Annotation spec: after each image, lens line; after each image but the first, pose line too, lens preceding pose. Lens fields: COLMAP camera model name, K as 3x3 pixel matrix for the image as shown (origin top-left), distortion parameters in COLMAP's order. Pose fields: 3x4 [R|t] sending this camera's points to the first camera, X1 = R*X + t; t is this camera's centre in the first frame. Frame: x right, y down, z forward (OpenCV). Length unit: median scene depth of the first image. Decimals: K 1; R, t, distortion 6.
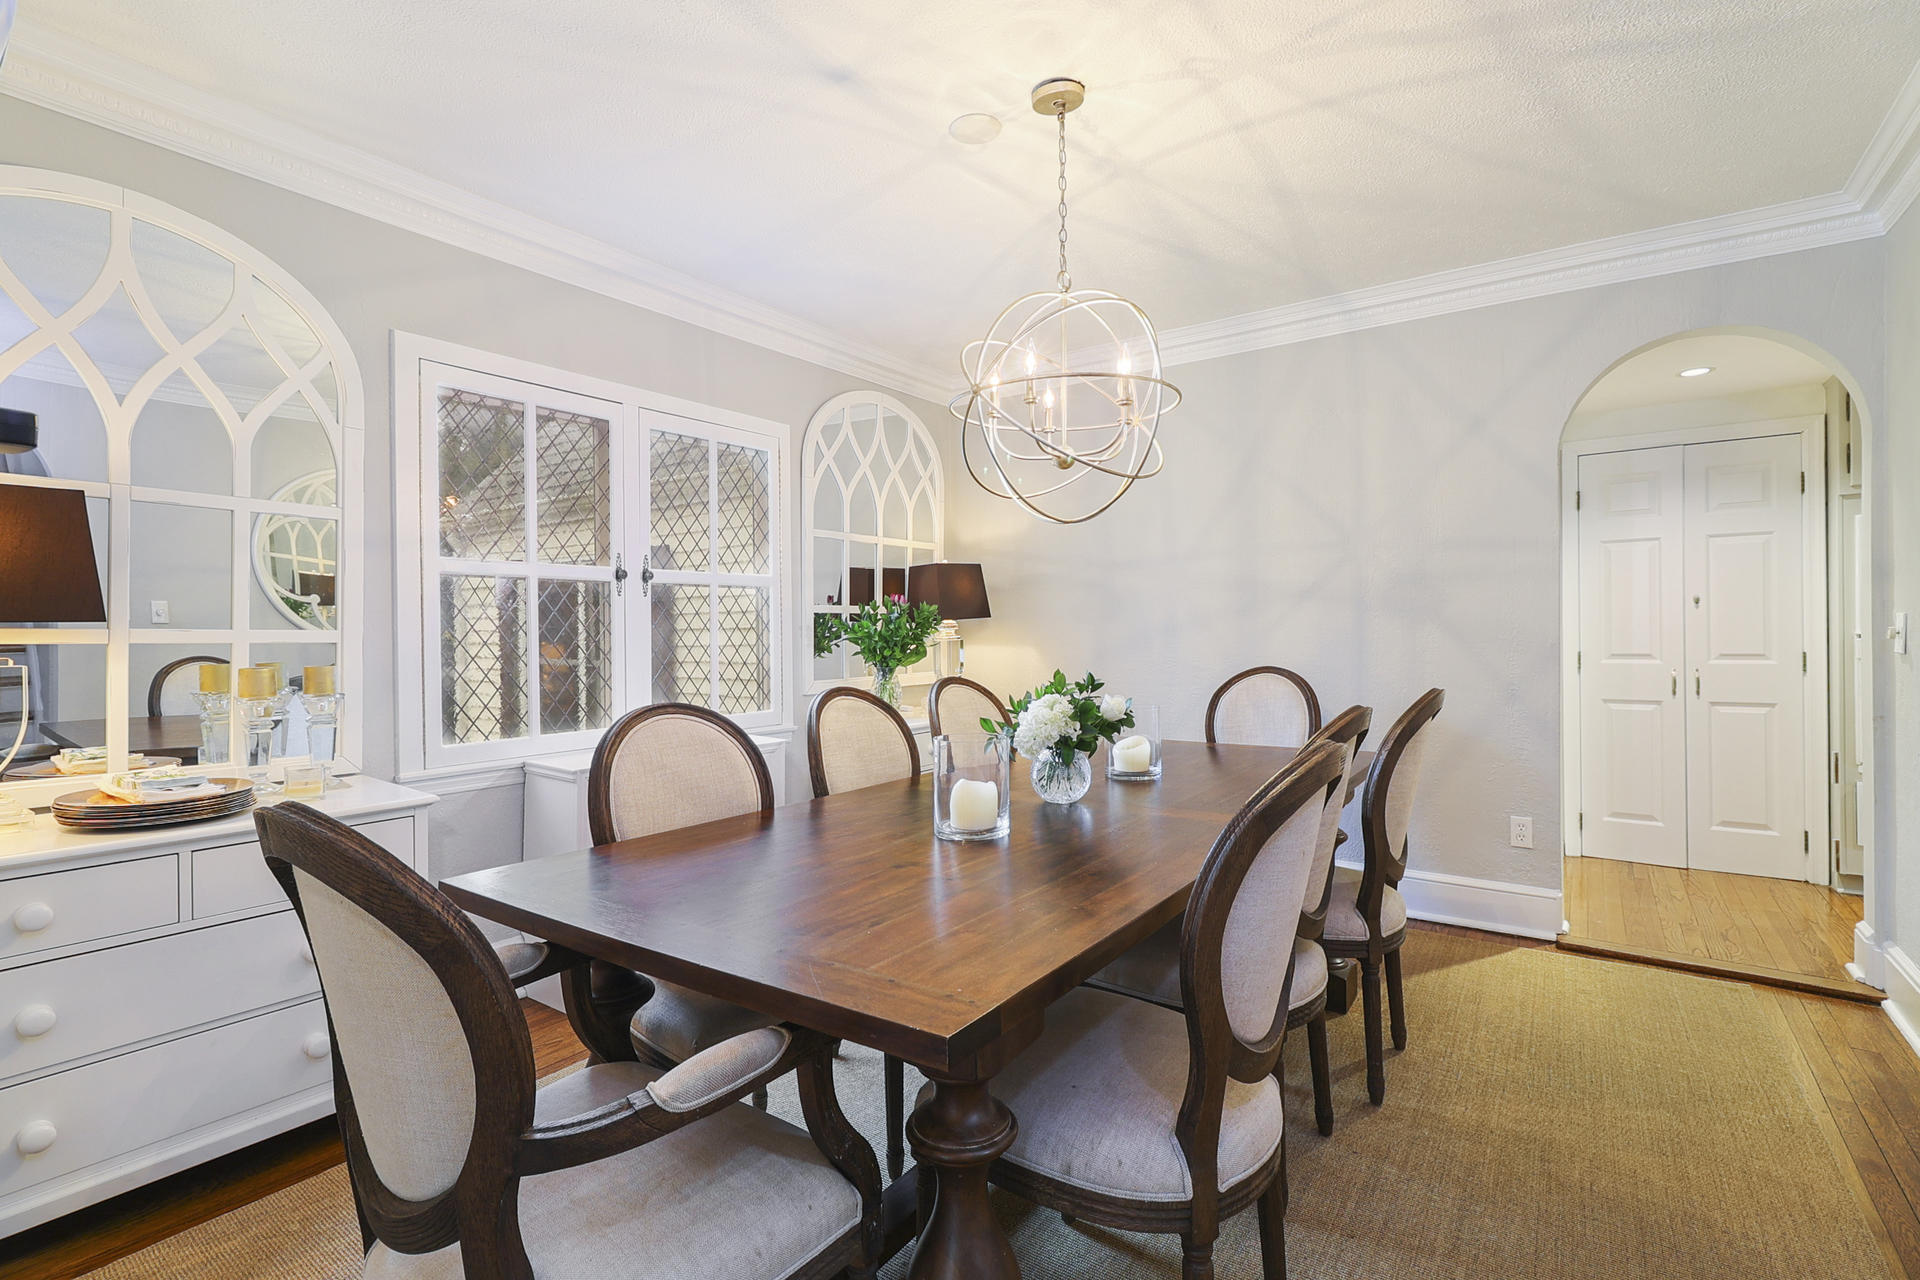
lens RADIAL K [[893.4, 0, 971.8], [0, 893.4, 633.7], [0, 0, 1]] dist [0.001096, -0.000408]
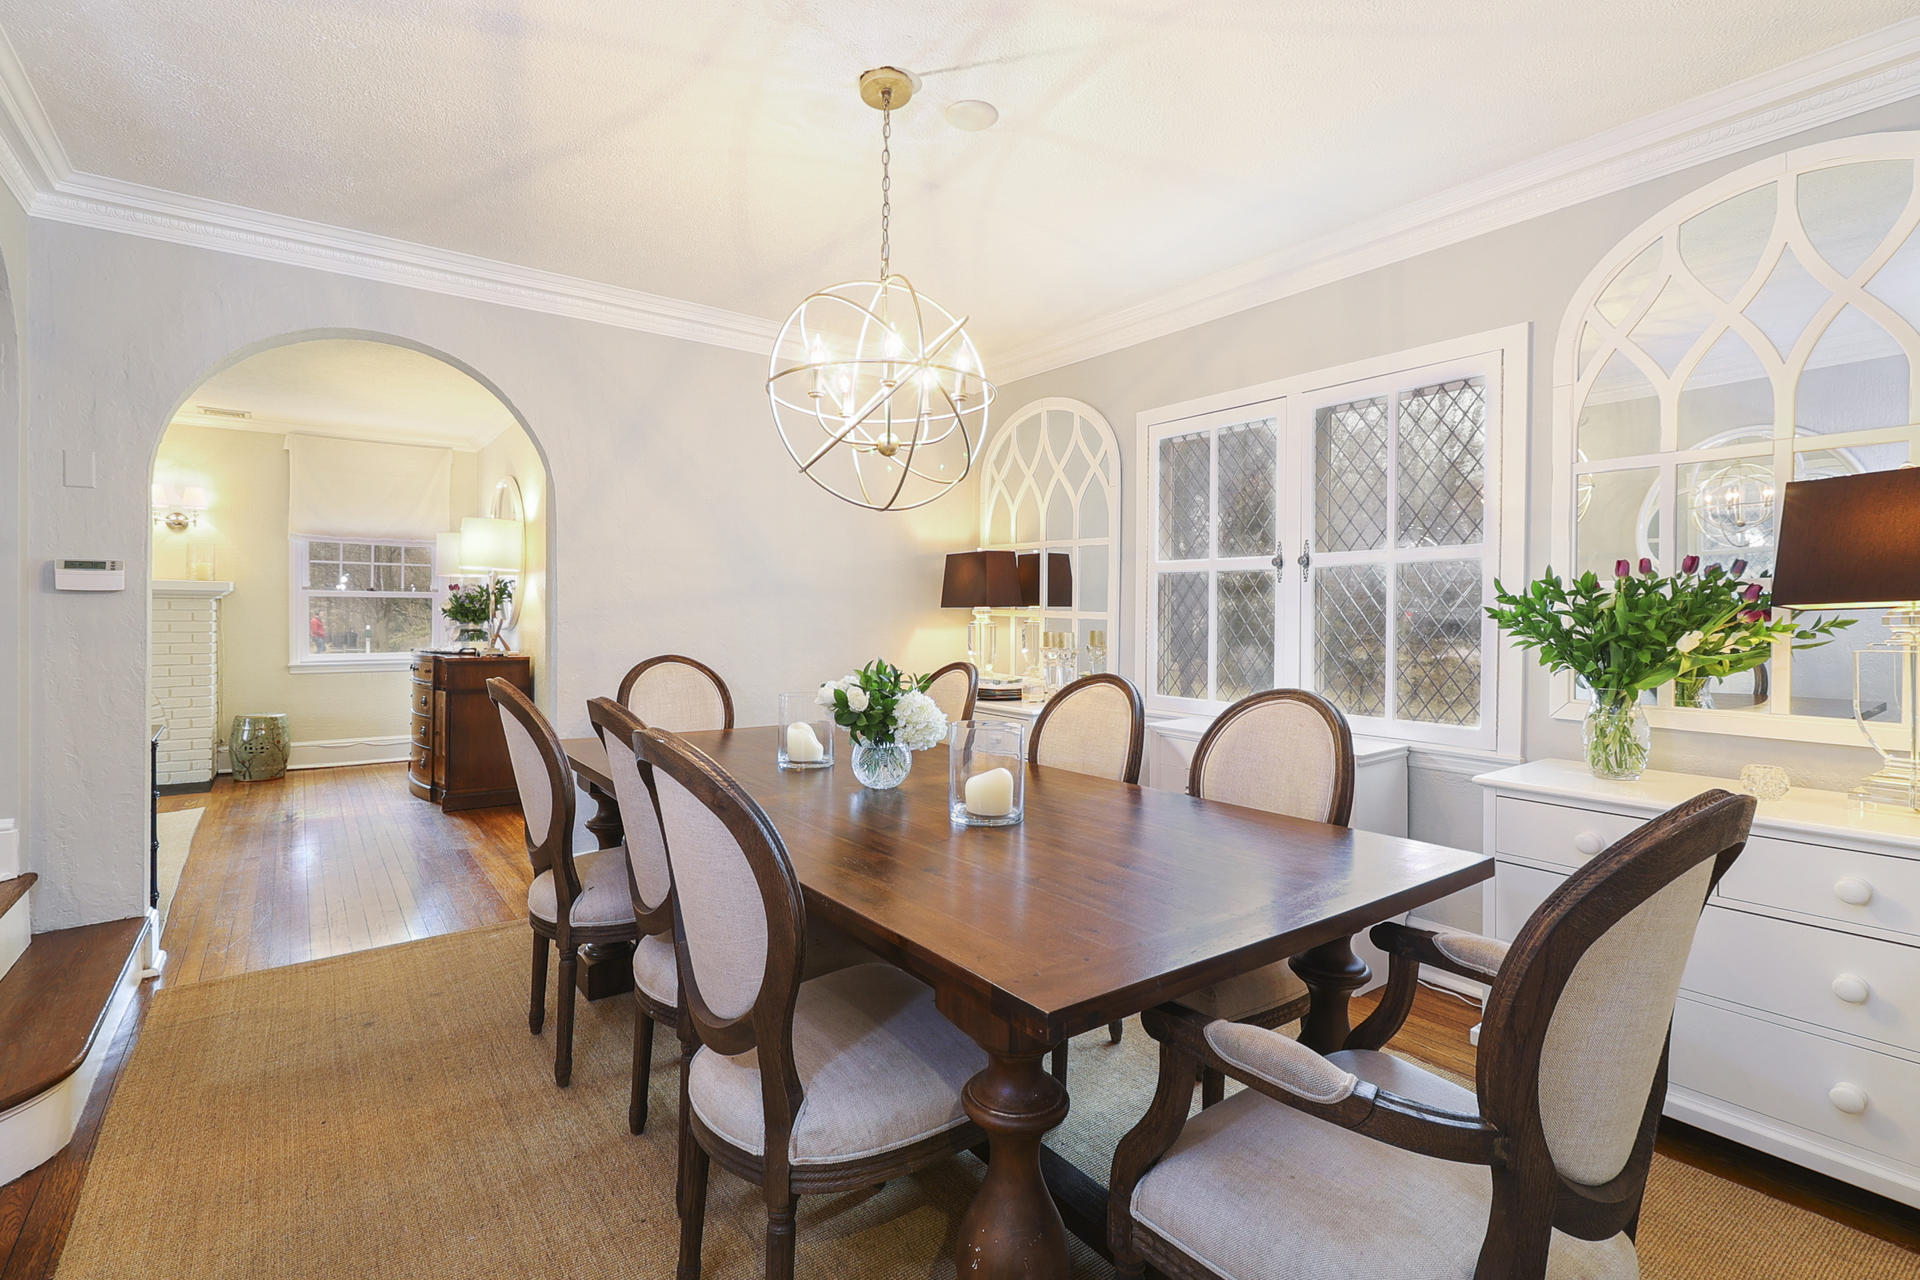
lens RADIAL K [[893.4, 0, 955.7], [0, 893.4, 621.8], [0, 0, 1]] dist [0.001096, -0.000408]
pose [[-0.316730, 0.015002, -0.948397, 0.753730], [-0.007591, 0.999803, 0.018350, -0.013393], [0.948485, 0.013011, -0.316554, 1.018820]]
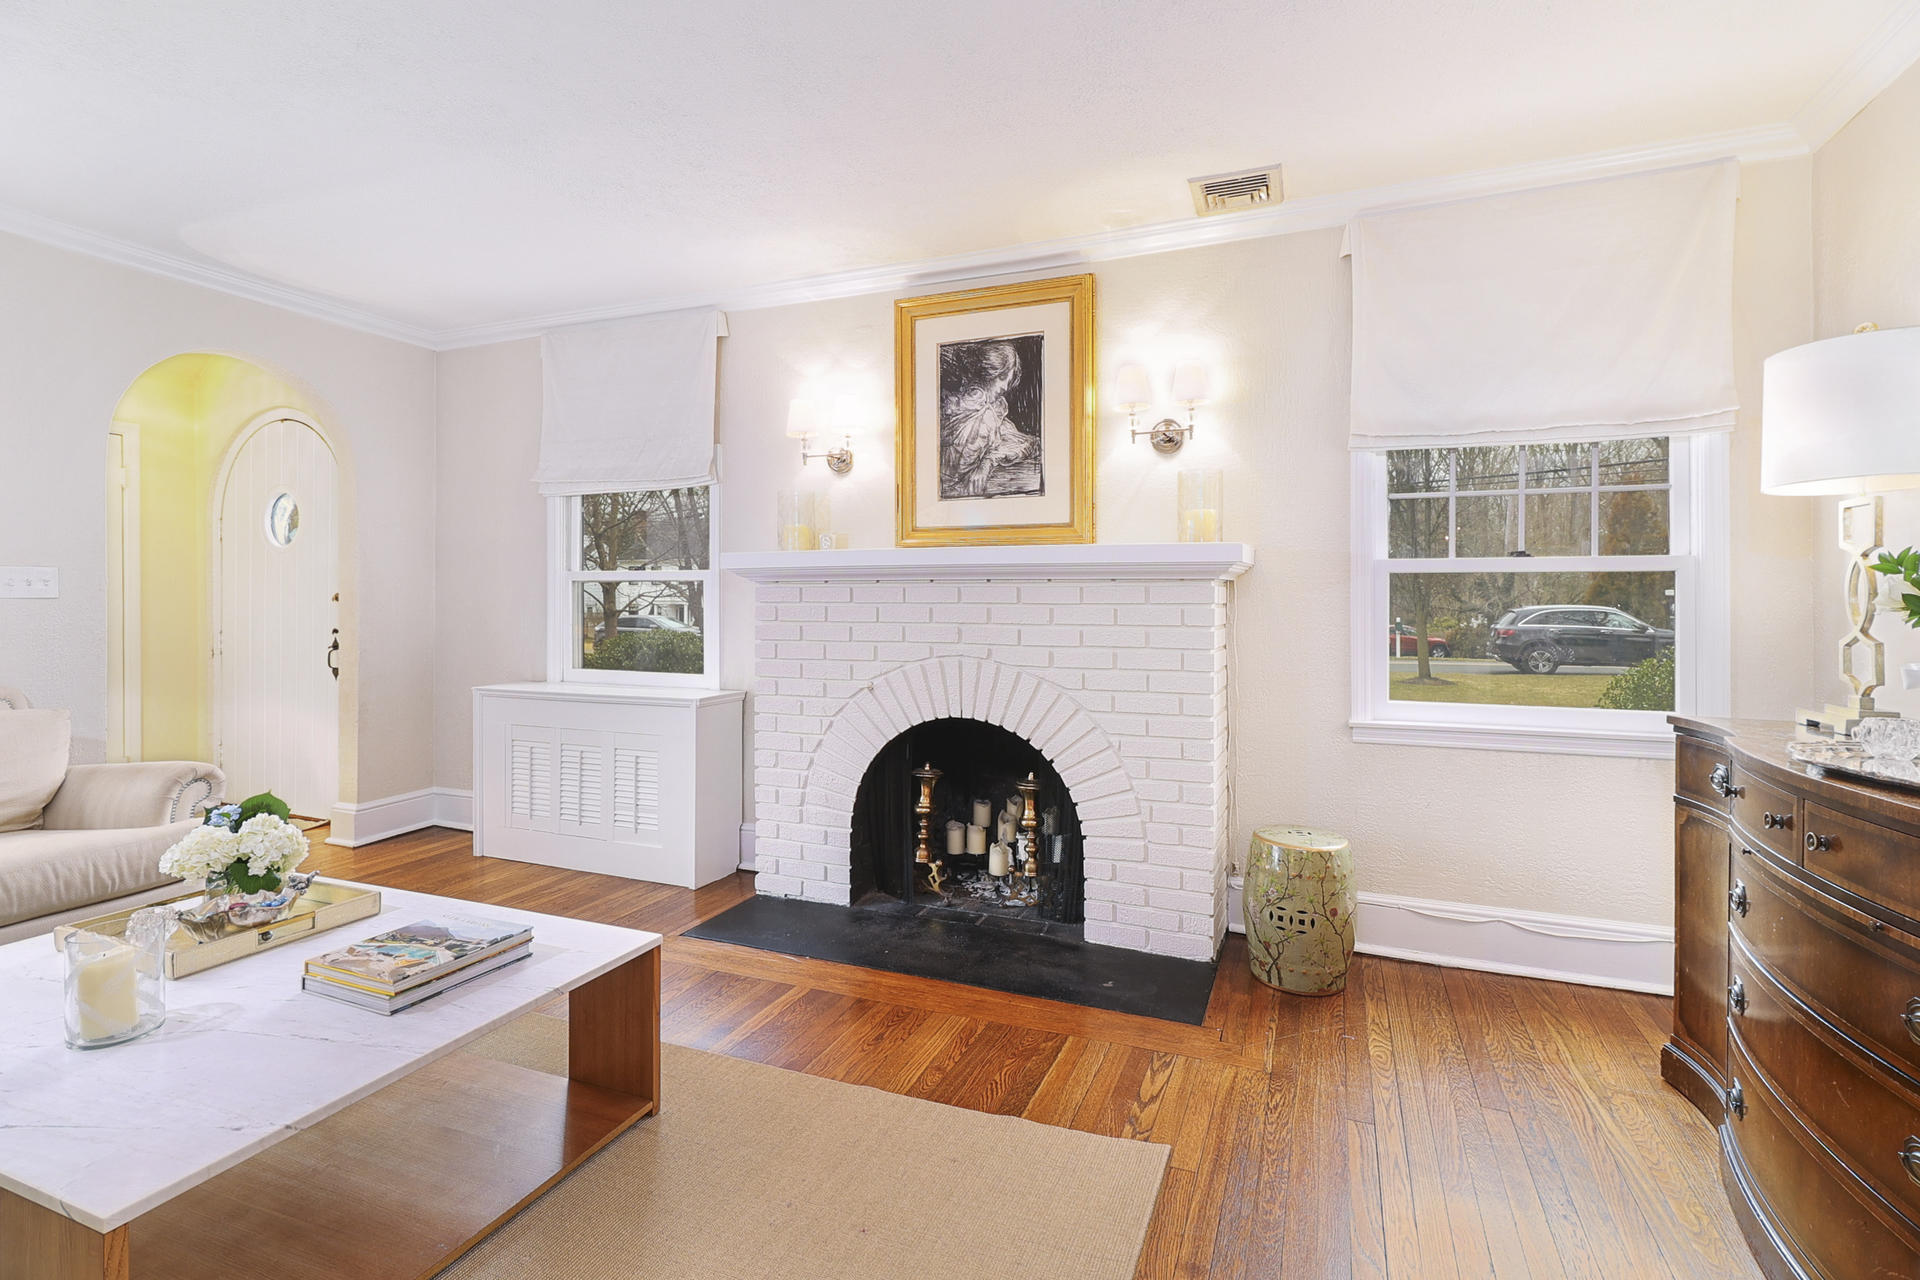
lens RADIAL K [[893.4, 0, 968.2], [0, 893.4, 599.0], [0, 0, 1]] dist [0.001096, -0.000408]
pose [[-0.972227, 0.009031, -0.233867, -0.135905], [0.008141, 0.999955, 0.004771, -0.000680], [0.233899, 0.002734, -0.972257, -0.323800]]
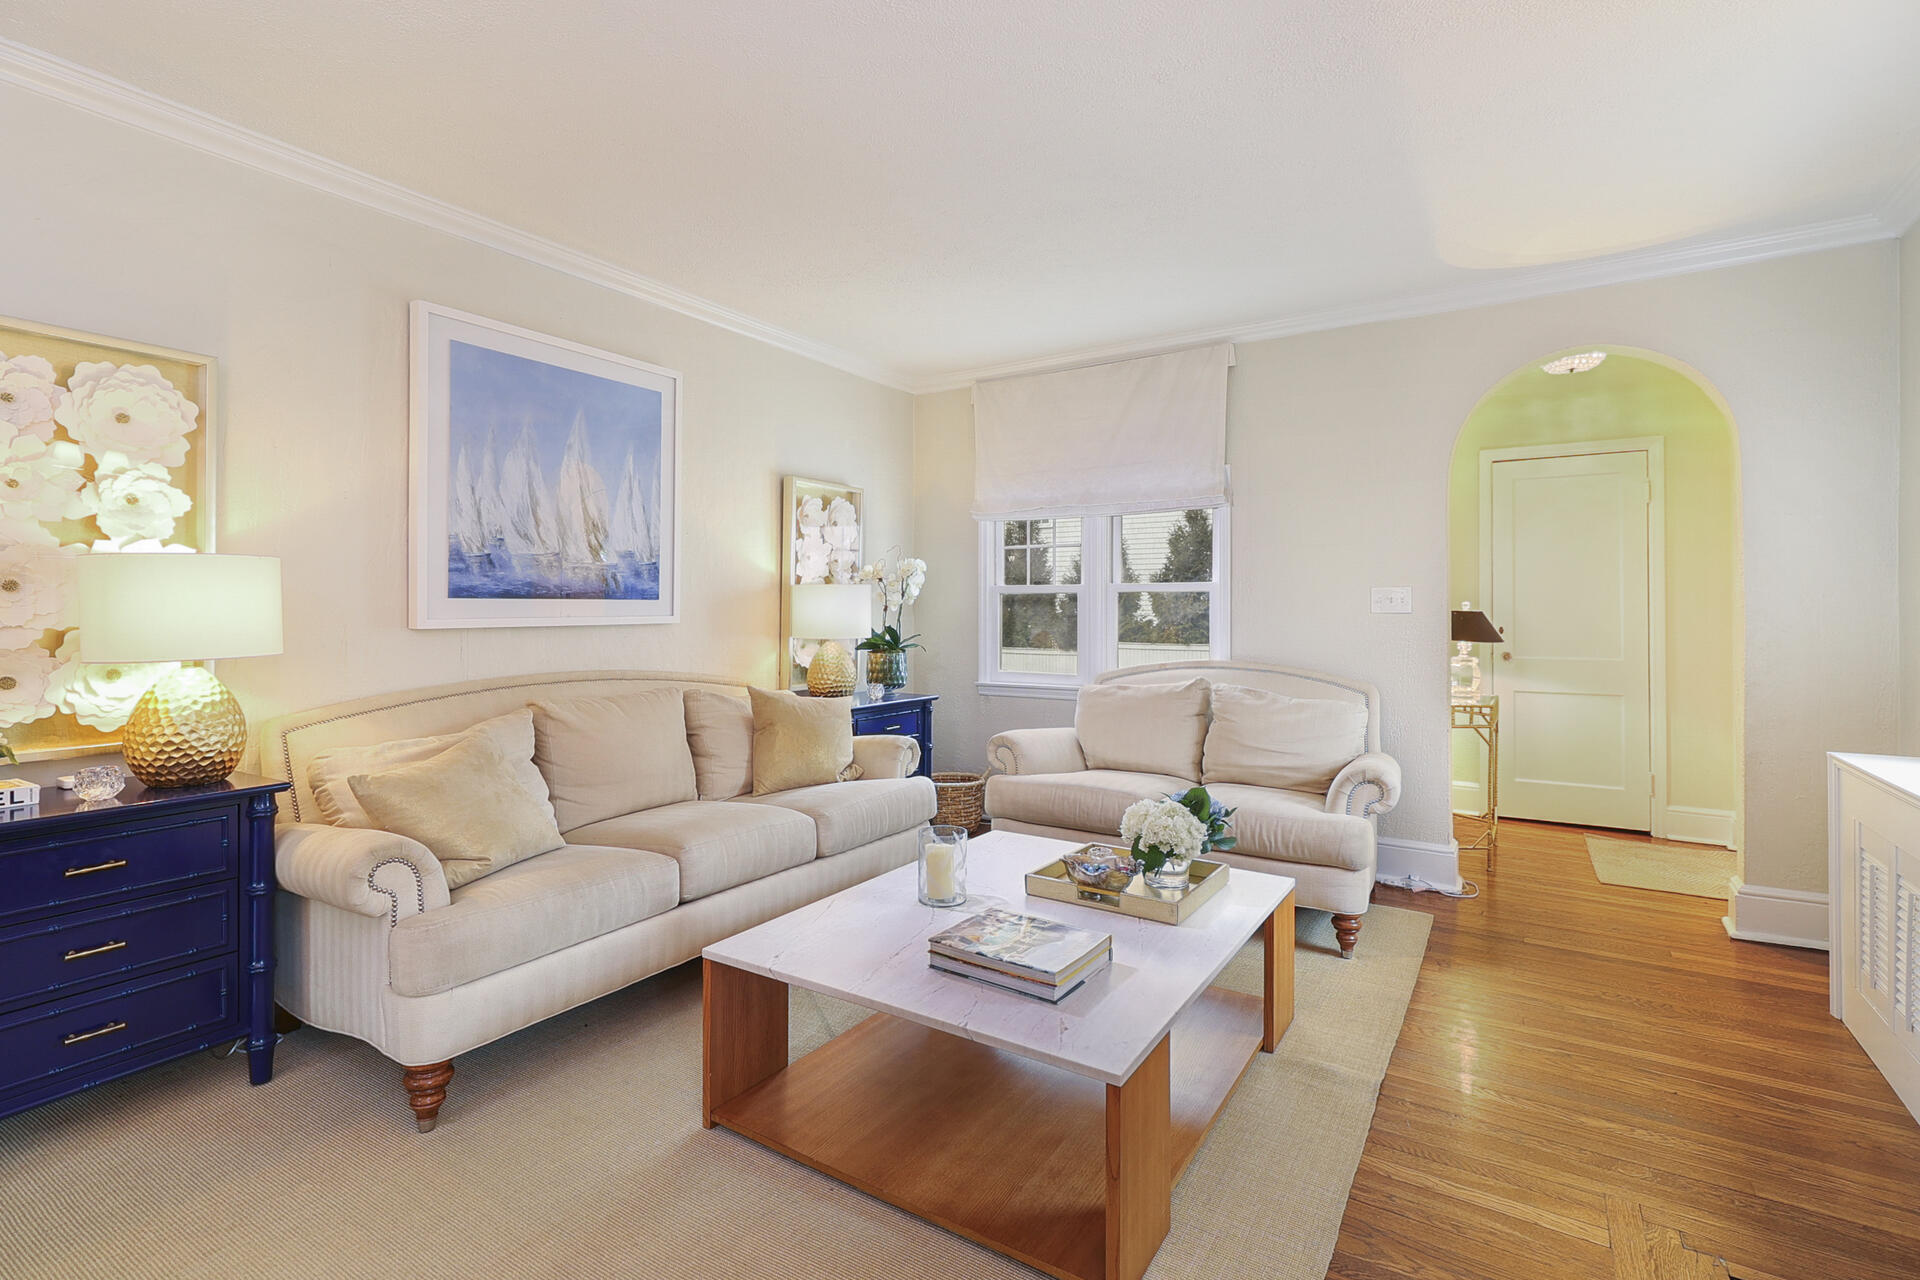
lens RADIAL K [[893.4, 0, 958.0], [0, 893.4, 608.8], [0, 0, 1]] dist [0.001096, -0.000408]
pose [[-0.044532, 0.012943, 0.998924, -0.532883], [-0.001297, 0.999914, -0.013014, 0.005801], [-0.999007, -0.001875, -0.044511, -0.892013]]
